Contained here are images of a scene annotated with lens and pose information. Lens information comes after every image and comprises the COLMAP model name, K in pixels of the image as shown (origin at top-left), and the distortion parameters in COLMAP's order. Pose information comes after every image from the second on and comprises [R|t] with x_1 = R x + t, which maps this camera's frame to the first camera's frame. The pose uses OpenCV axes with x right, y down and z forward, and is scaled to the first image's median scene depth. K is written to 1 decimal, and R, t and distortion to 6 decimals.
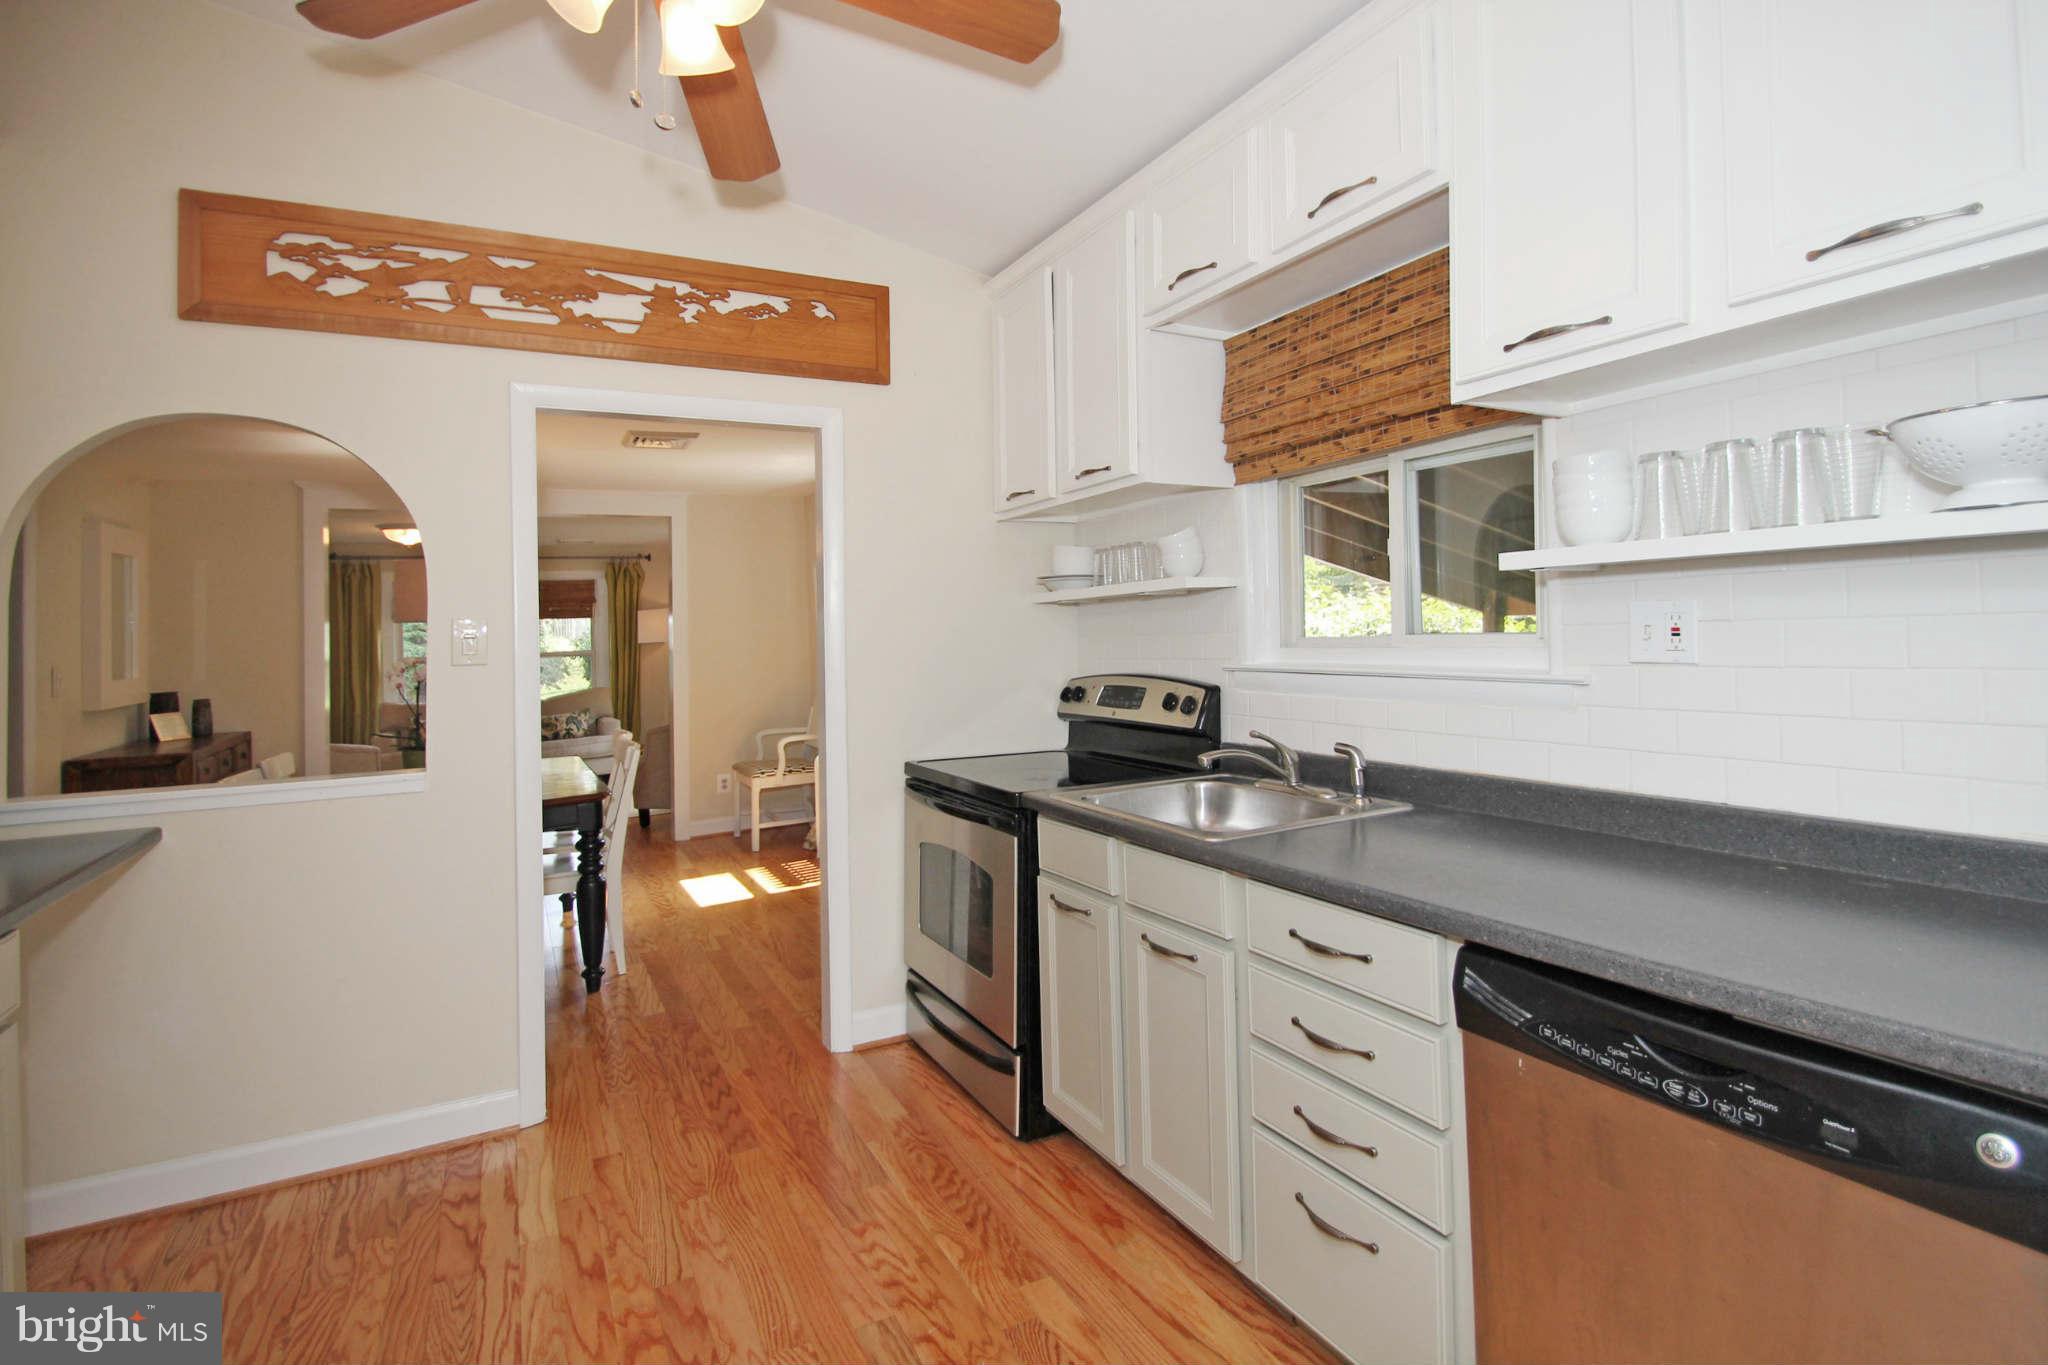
lens RADIAL K [[990.6, 0, 1034.1], [0, 990.6, 692.0], [0, 0, 1]] dist [-0.012503, -0.008591]
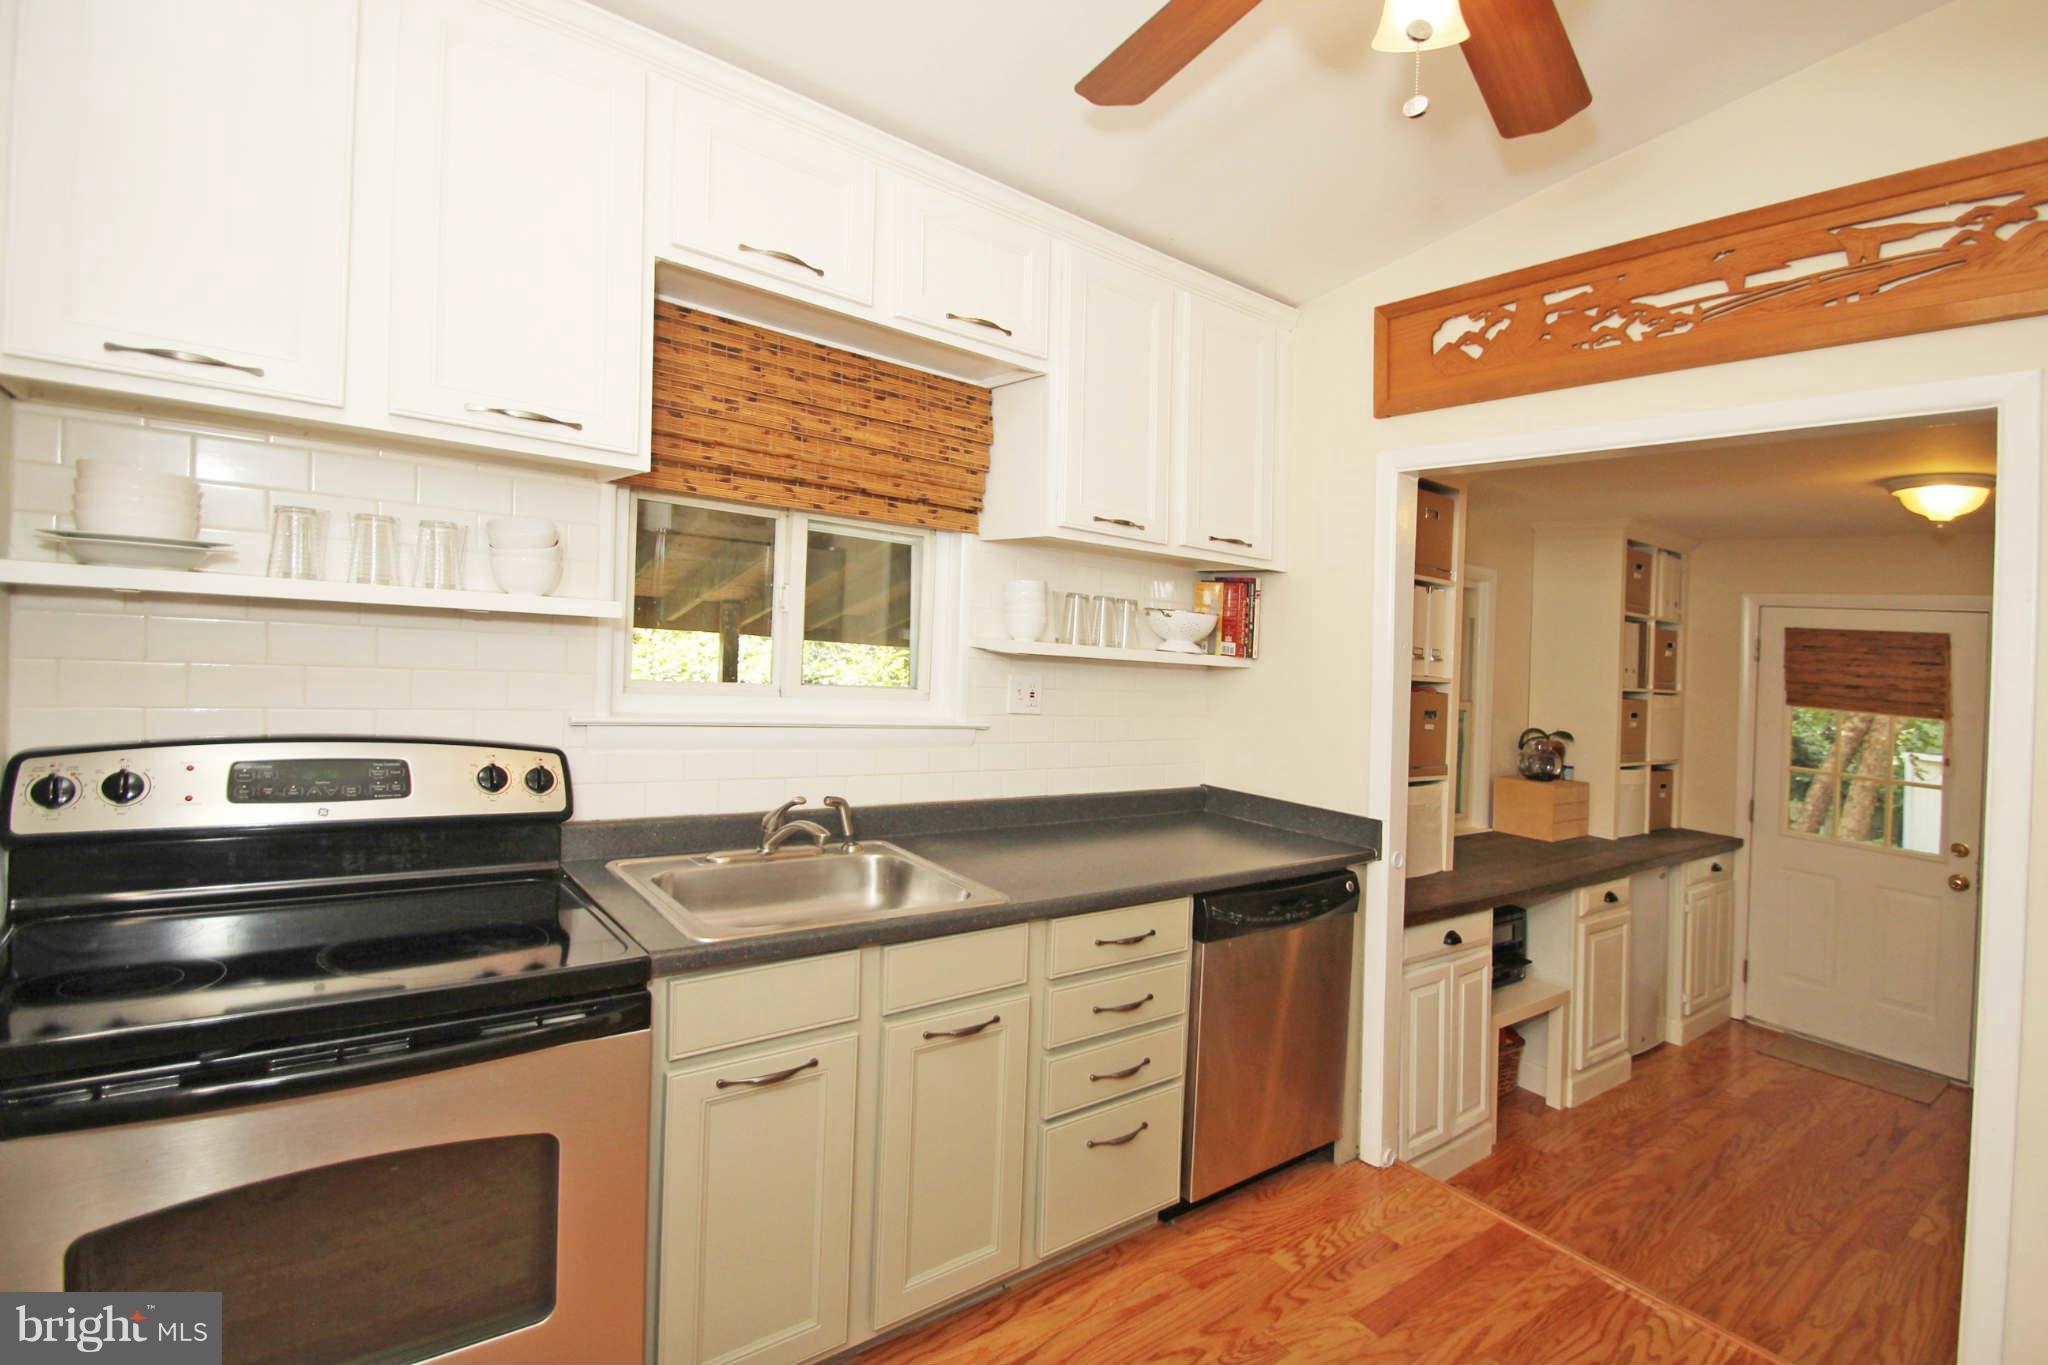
lens RADIAL K [[990.6, 0, 1032.4], [0, 990.6, 670.1], [0, 0, 1]] dist [-0.012503, -0.008591]
pose [[-0.193085, -0.022550, 0.980923, -0.723629], [-0.014822, 0.999689, 0.020064, -0.101258], [-0.981070, -0.010666, -0.193359, 0.990219]]
